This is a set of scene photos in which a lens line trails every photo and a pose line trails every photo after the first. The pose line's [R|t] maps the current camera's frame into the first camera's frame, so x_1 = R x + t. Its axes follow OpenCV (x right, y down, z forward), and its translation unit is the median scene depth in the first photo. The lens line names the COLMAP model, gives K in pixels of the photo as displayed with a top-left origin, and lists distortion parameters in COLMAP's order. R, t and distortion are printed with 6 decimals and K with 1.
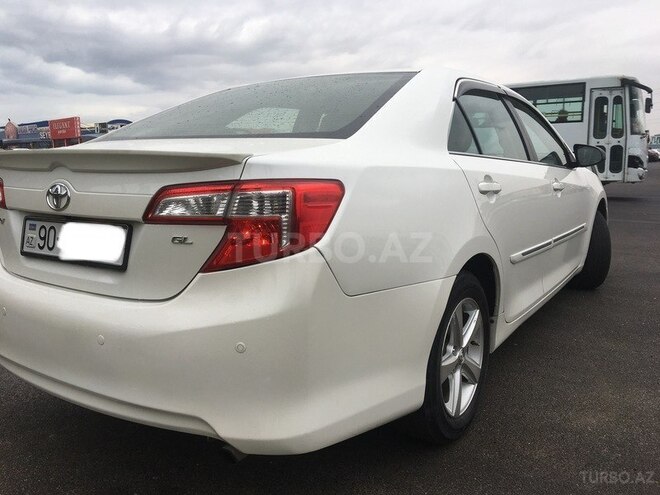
lens RADIAL K [[556.5, 0, 331.2], [0, 556.5, 248.7], [0, 0, 1]] dist [0.027179, -0.033318]
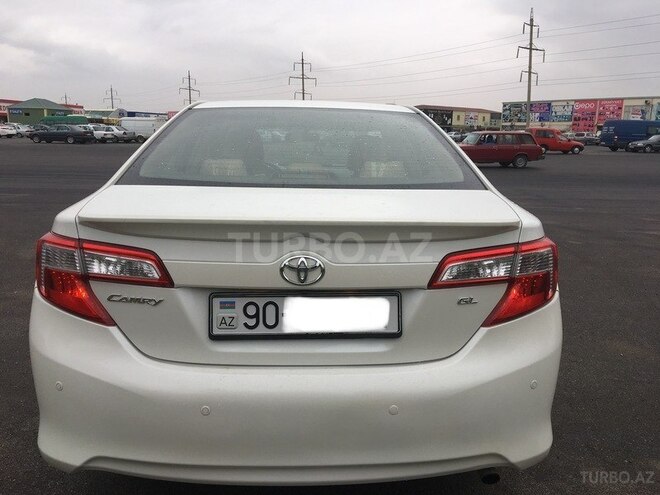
lens RADIAL K [[556.5, 0, 332.2], [0, 556.5, 248.5], [0, 0, 1]] dist [0.027179, -0.033318]
pose [[0.816867, -0.103665, 0.567434, -0.993073], [0.078081, 0.994536, 0.069289, -0.194135], [-0.571517, -0.012294, 0.820498, 0.234908]]
